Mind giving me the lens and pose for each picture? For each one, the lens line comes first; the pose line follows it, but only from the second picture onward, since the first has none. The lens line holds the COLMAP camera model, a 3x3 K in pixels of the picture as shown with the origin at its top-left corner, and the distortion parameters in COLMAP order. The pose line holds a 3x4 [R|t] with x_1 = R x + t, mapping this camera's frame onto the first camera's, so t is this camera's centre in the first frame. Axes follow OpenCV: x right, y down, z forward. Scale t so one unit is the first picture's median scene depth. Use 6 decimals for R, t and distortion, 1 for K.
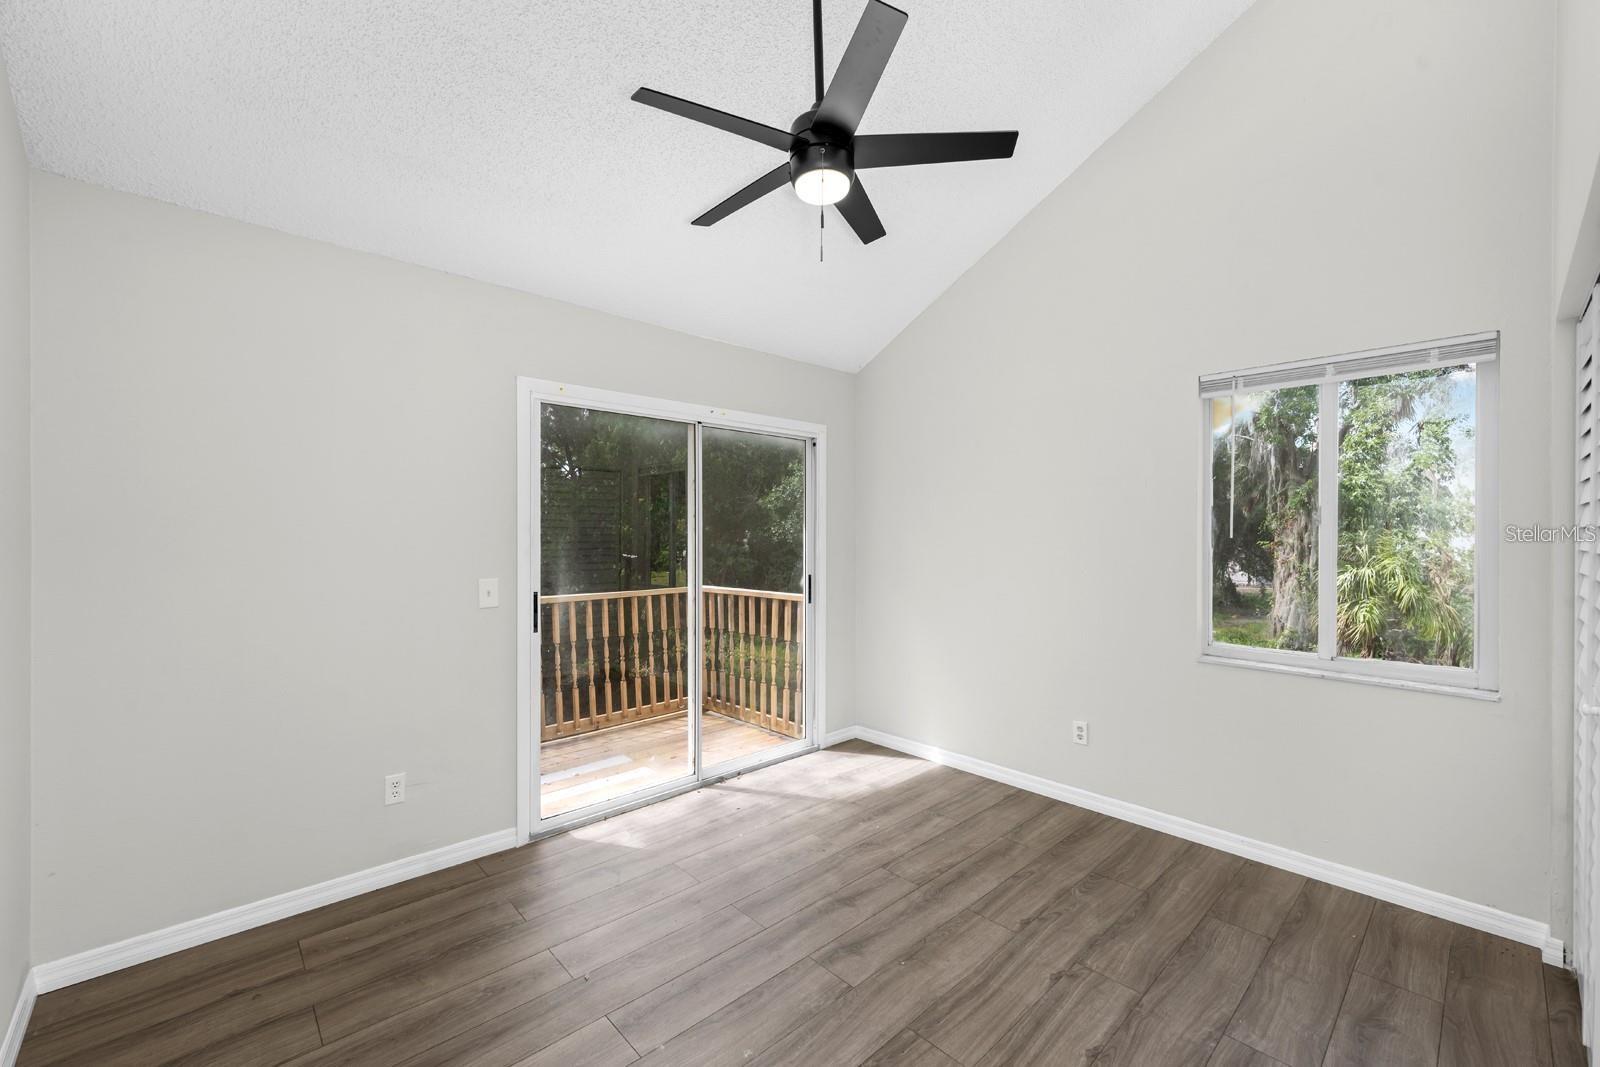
lens RADIAL K [[651.4, 0, 801.0], [0, 651.4, 536.7], [0, 0, 1]] dist [-0.000018, 0.000007]
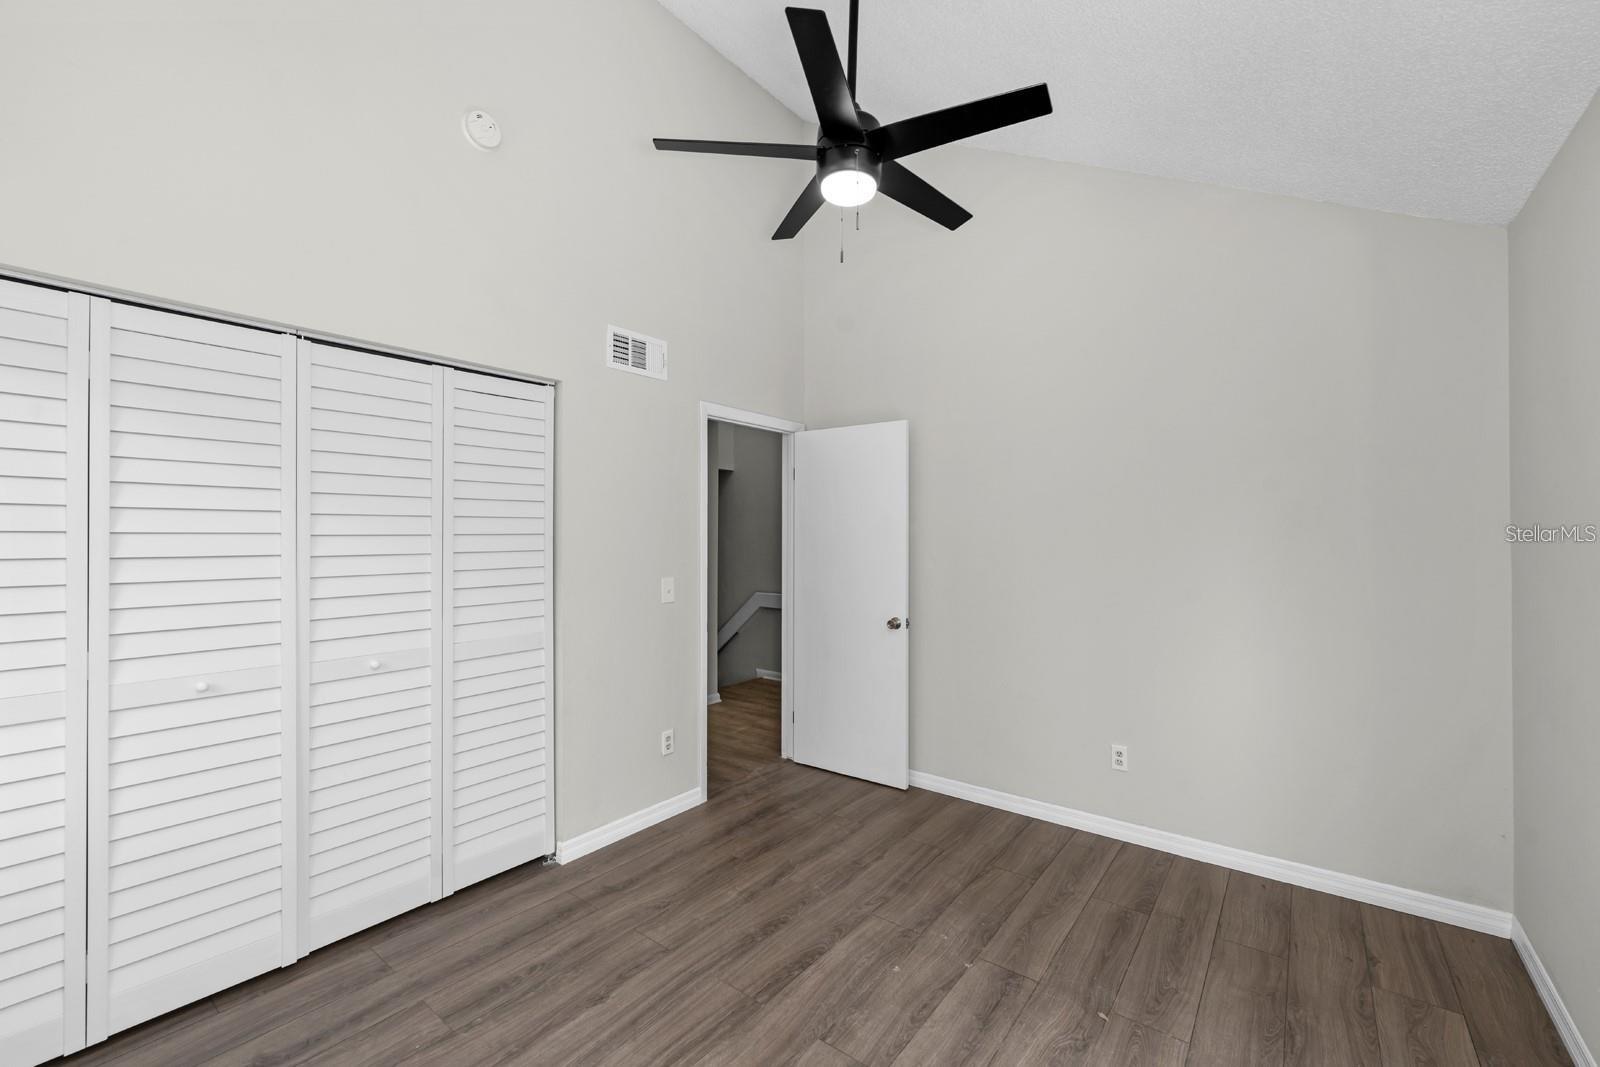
lens RADIAL K [[651.4, 0, 799.3], [0, 651.4, 535.6], [0, 0, 1]] dist [-0.000018, 0.000007]
pose [[-0.987558, -0.001339, -0.157248, 0.258729], [-0.002046, 0.999989, 0.004333, -0.015269], [0.157240, 0.004601, -0.987550, 1.944329]]
